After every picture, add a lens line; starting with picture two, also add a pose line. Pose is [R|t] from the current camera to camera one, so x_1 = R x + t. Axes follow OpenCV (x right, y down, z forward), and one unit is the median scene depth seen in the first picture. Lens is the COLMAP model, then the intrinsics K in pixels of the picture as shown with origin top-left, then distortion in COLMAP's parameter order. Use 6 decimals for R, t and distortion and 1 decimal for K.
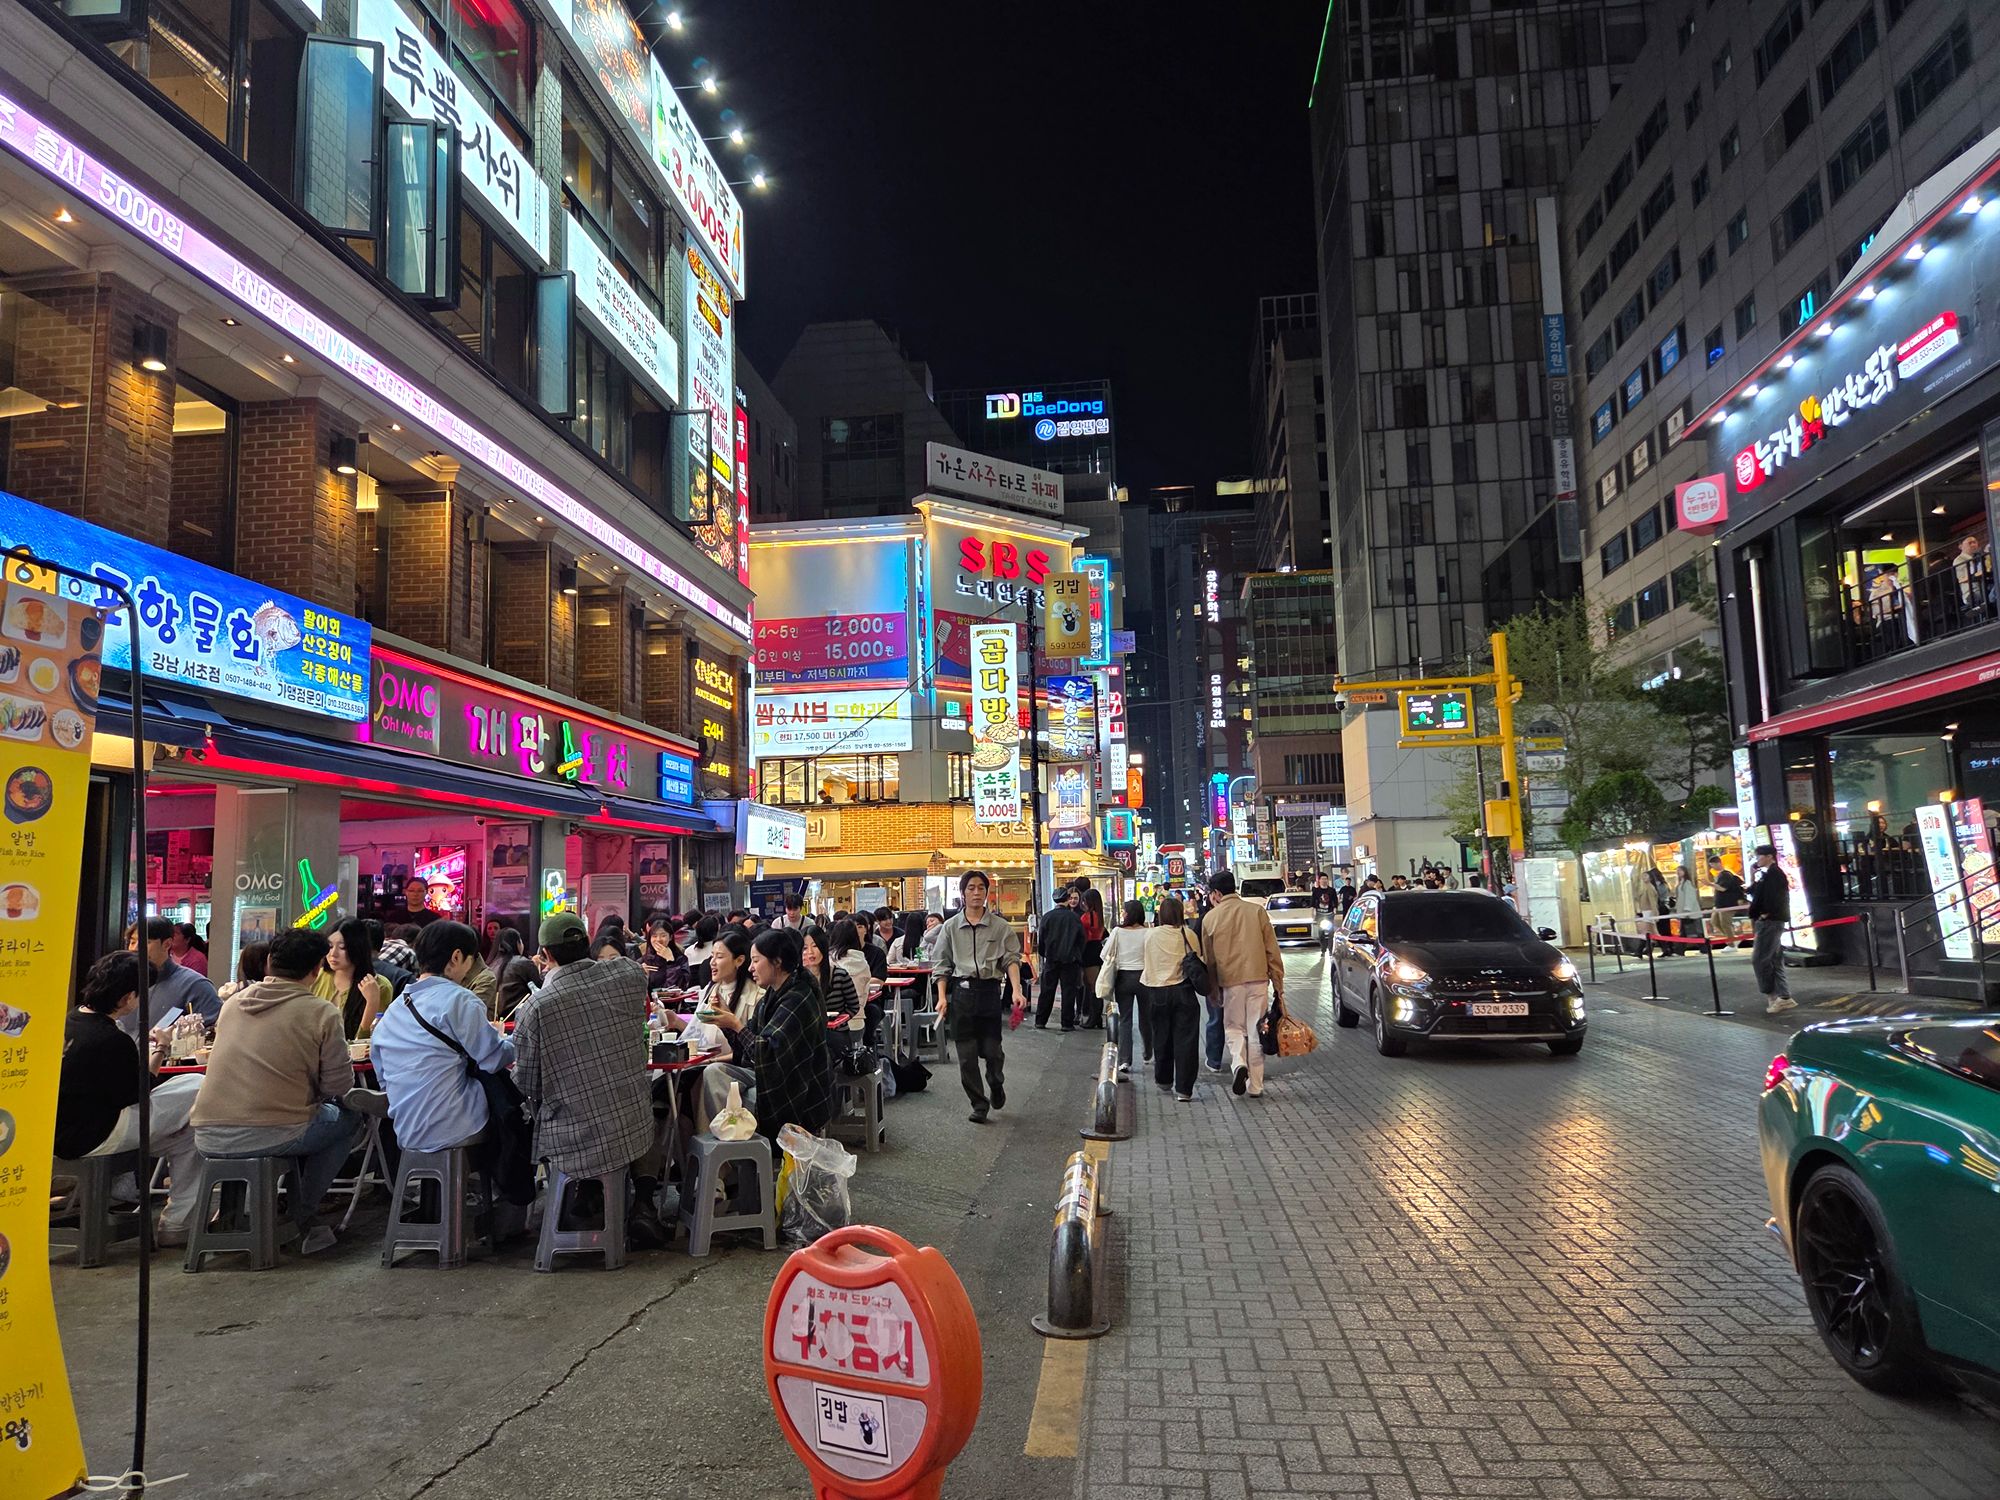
lens RADIAL K [[1362.9, 0, 1000.0], [0, 1362.9, 750.0], [0, 0, 1]] dist [0.058828, -0.002950]
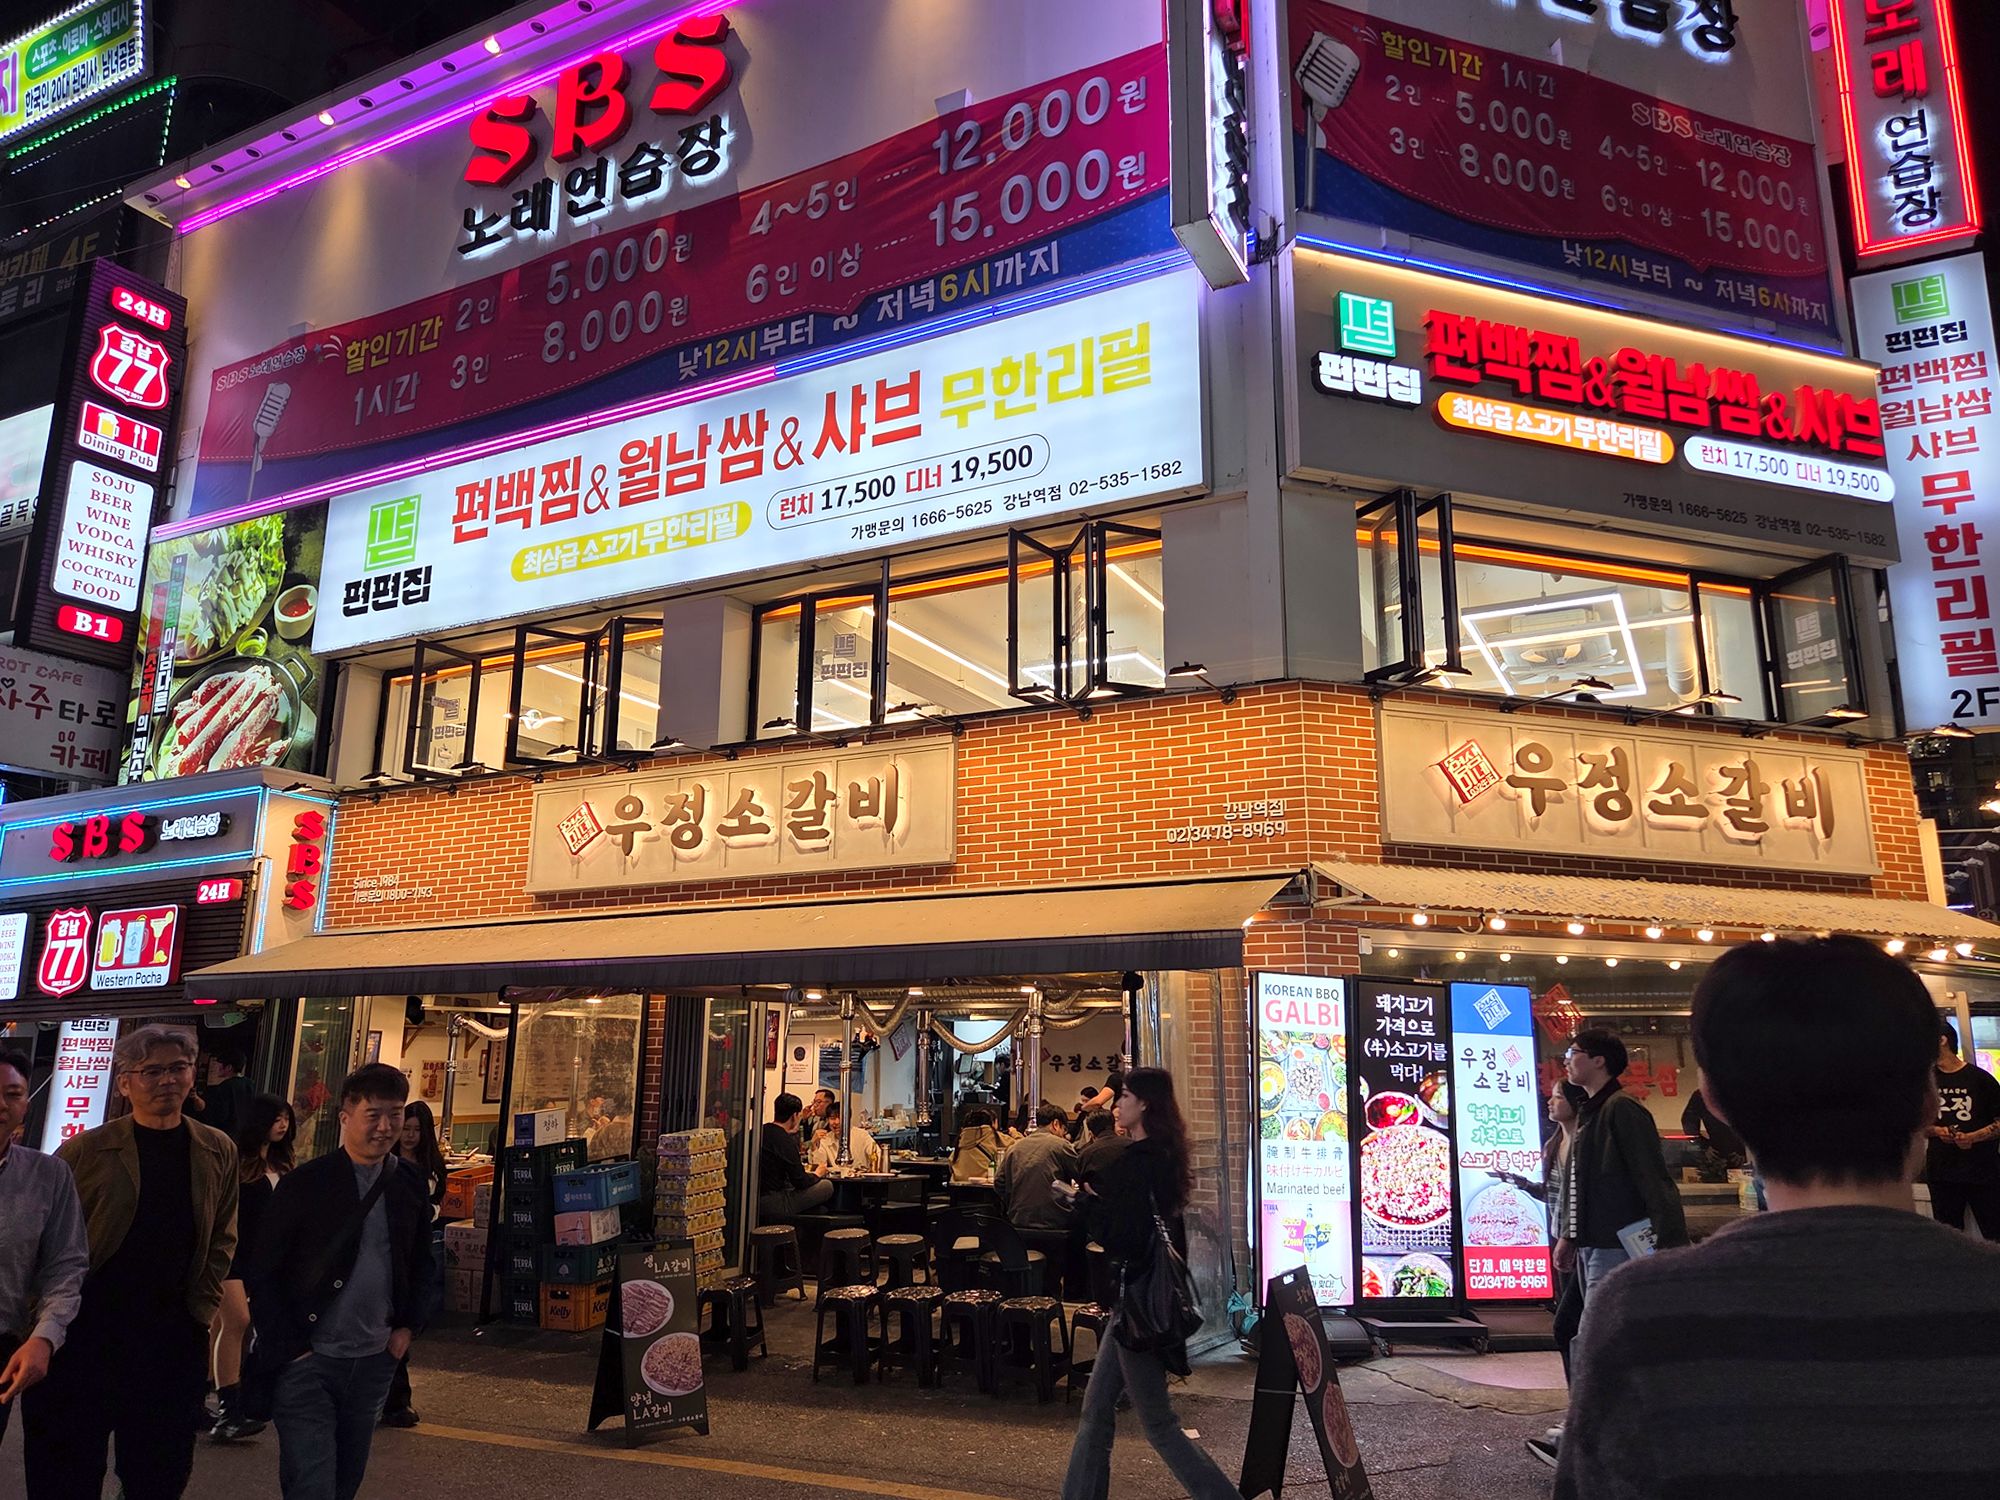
lens RADIAL K [[1362.9, 0, 1000.0], [0, 1362.9, 750.0], [0, 0, 1]] dist [0.058828, -0.002950]
pose [[0.929819, -0.047511, -0.364937, -0.008016], [0.009884, 0.994498, -0.104290, 0.075954], [0.367884, 0.093364, 0.925173, 0.742855]]
